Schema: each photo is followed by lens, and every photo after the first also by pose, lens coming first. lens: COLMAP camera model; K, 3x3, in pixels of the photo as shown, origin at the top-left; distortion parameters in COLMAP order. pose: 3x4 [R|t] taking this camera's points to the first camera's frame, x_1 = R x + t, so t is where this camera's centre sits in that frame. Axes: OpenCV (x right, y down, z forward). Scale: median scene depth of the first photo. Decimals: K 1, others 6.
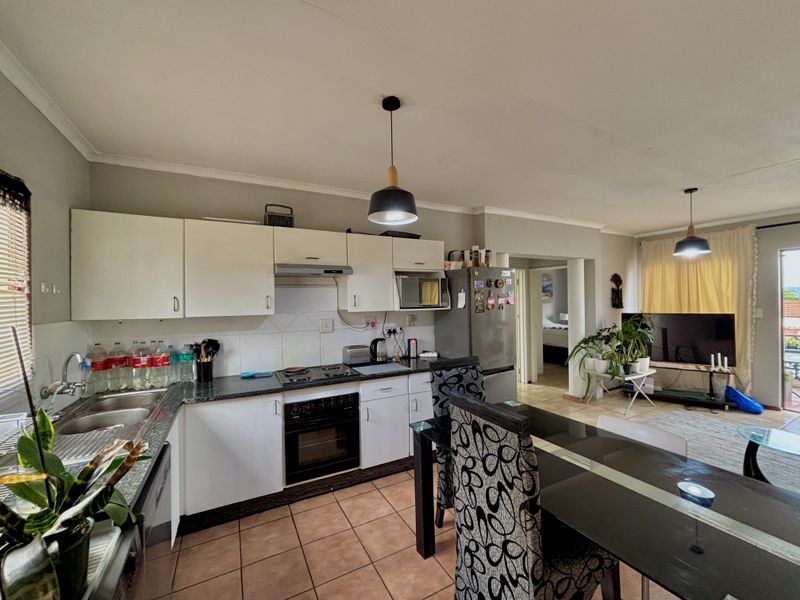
lens RADIAL K [[325.6, 0, 398.9], [0, 325.6, 299.1], [0, 0, 1]] dist [0.000750, -0.000225]
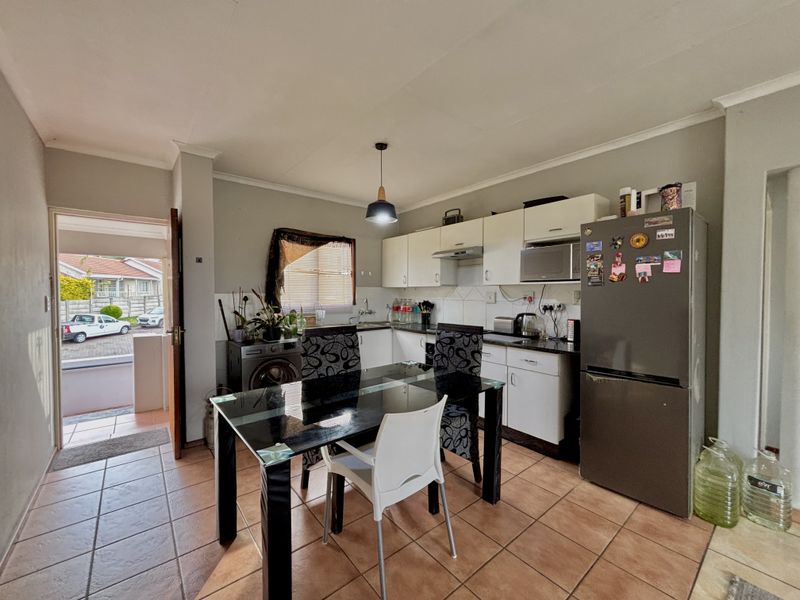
lens RADIAL K [[324.4, 0, 398.0], [0, 324.4, 299.7], [0, 0, 1]] dist [-0.001356, 0.000097]
pose [[0.191472, 0.038507, -0.980742, 0.961038], [-0.000338, 0.999233, 0.039167, 0.047915], [0.981498, -0.007168, 0.191338, 0.480683]]
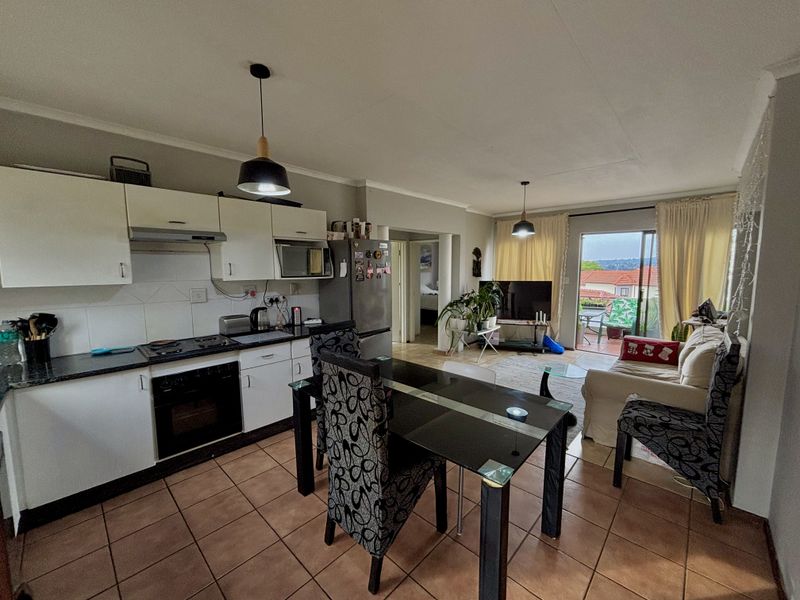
lens RADIAL K [[324.4, 0, 398.0], [0, 324.4, 299.7], [0, 0, 1]] dist [-0.001356, 0.000097]
pose [[0.948561, -0.021307, 0.315877, 0.030217], [-0.010080, 0.995194, 0.097400, -0.003875], [-0.316435, -0.095573, 0.943787, -0.079366]]
